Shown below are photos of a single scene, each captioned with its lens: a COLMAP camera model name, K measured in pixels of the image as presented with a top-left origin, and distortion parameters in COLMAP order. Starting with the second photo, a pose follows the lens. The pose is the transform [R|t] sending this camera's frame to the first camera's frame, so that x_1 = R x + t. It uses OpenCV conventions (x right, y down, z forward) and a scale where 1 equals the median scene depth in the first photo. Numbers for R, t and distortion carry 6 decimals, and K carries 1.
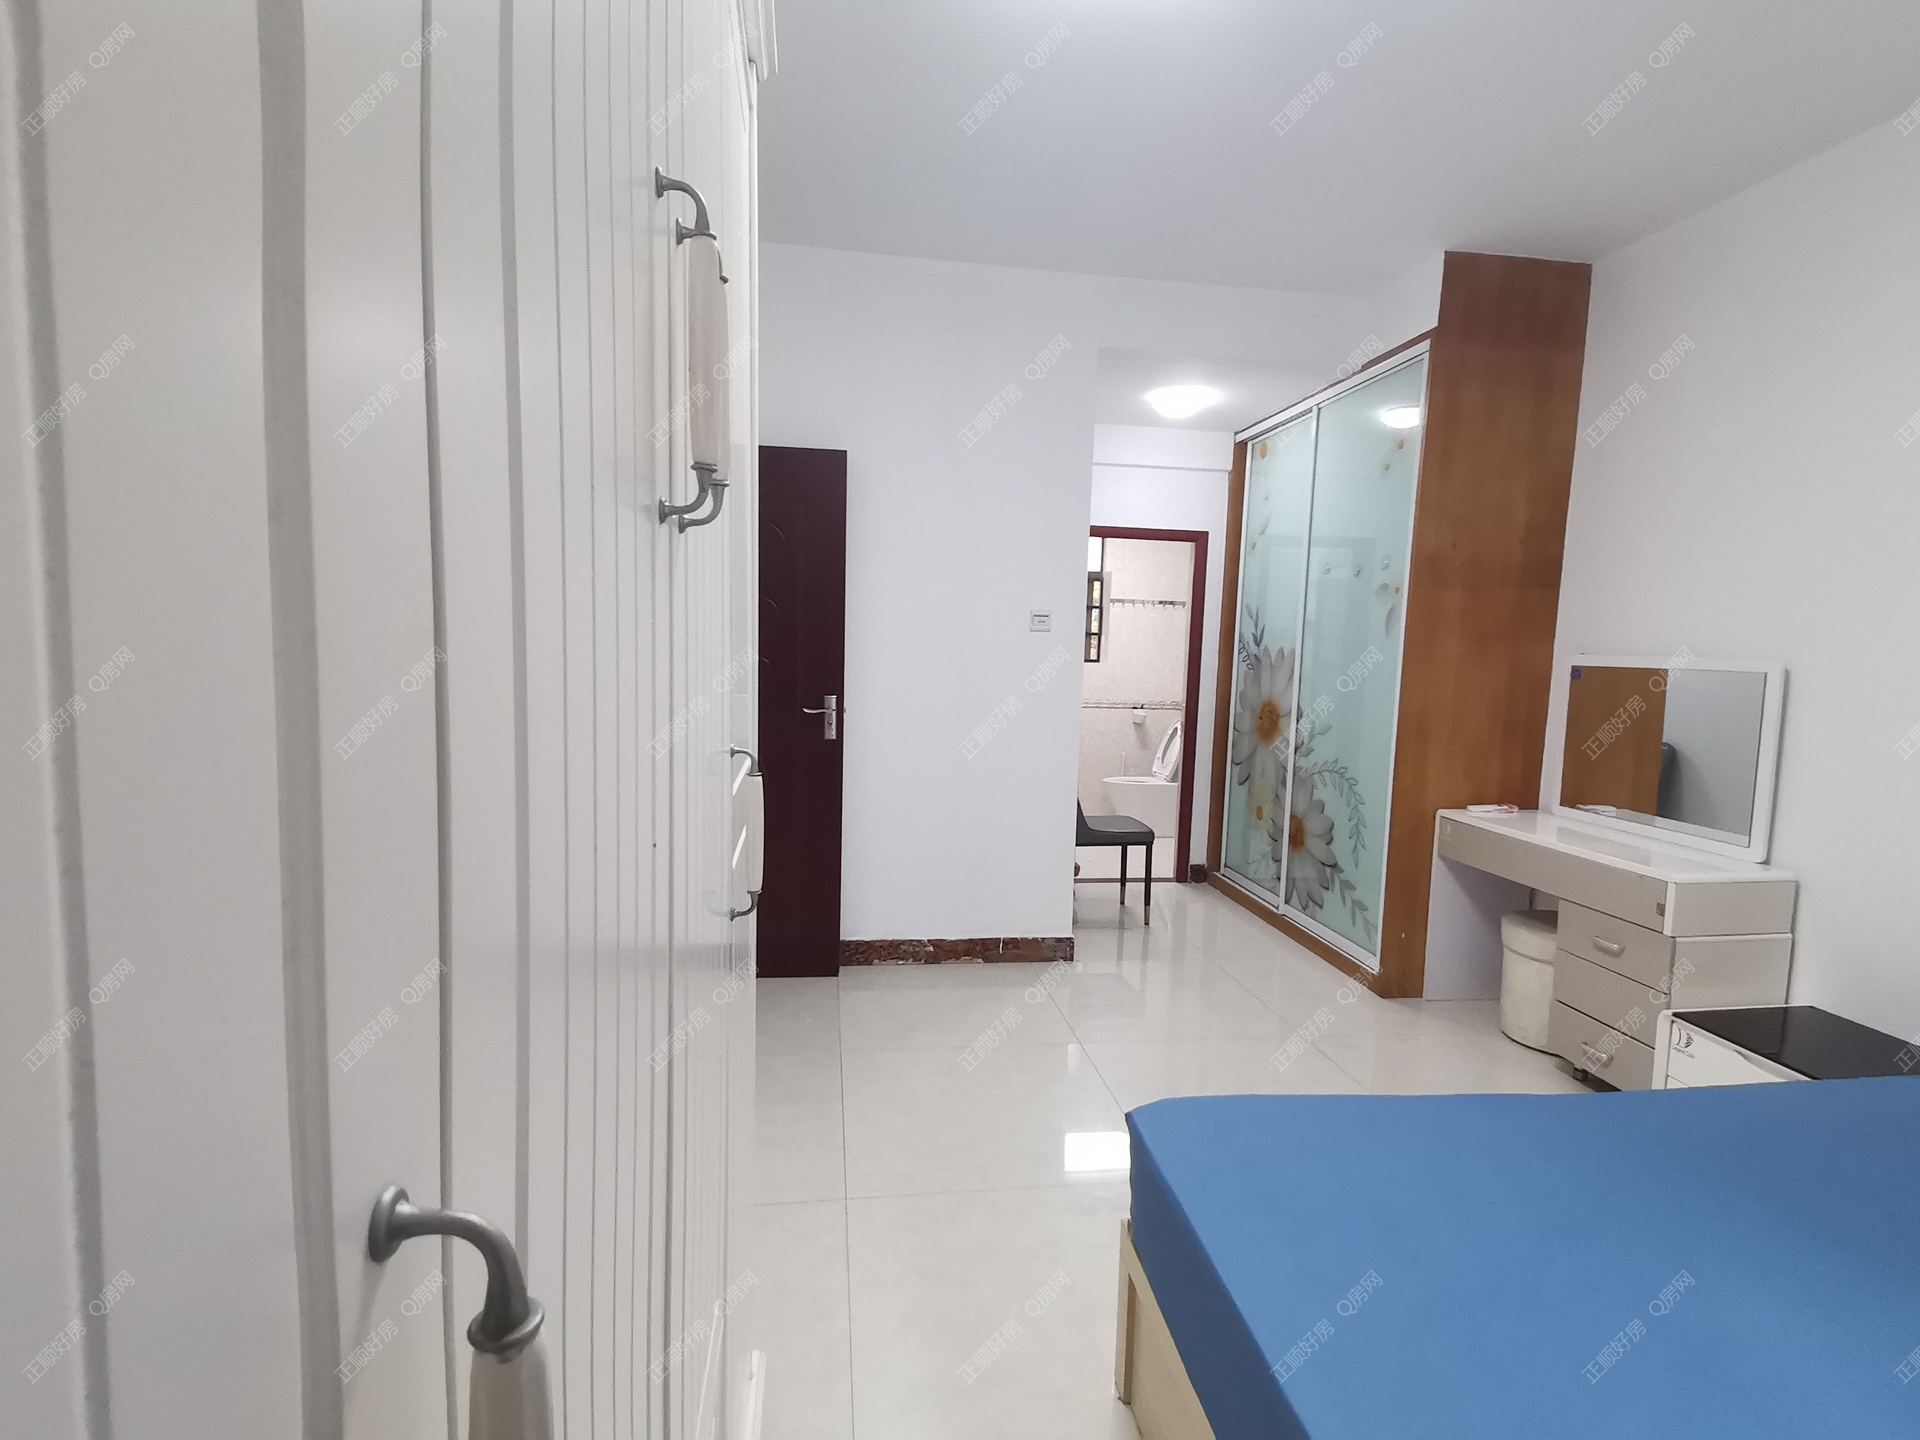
lens RADIAL K [[945.8, 0, 959.8], [0, 945.8, 722.6], [0, 0, 1]] dist [0.011940, -0.001228]
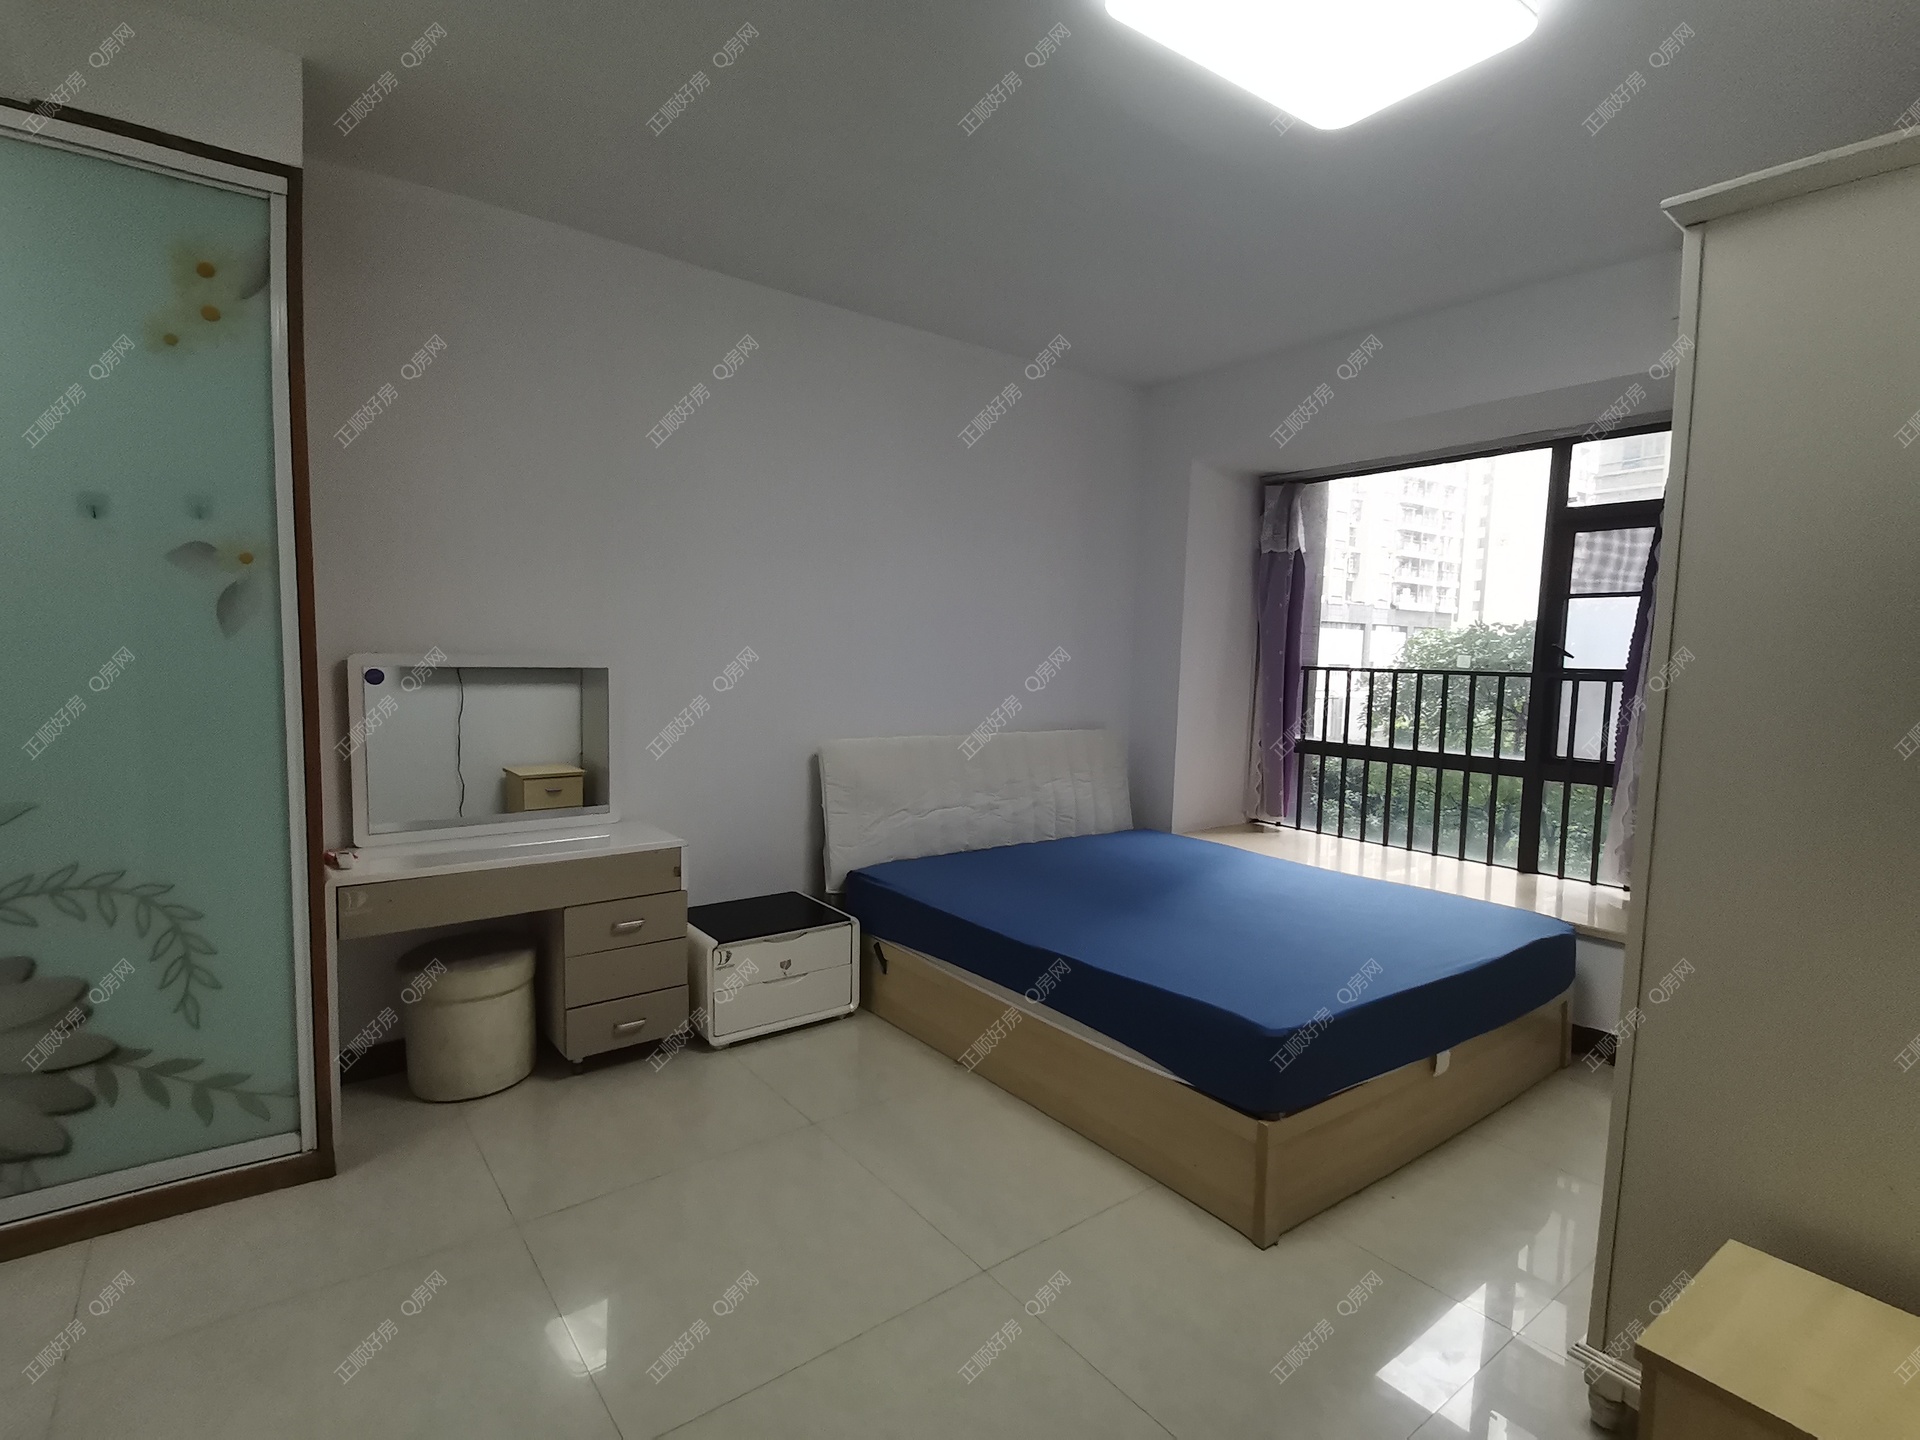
lens RADIAL K [[945.8, 0, 961.2], [0, 945.8, 728.6], [0, 0, 1]] dist [0.011940, -0.001228]
pose [[-0.461027, -0.107813, 0.880812, -0.295298], [0.048905, 0.987997, 0.146530, -0.091568], [-0.886037, 0.110630, -0.450221, 0.819612]]
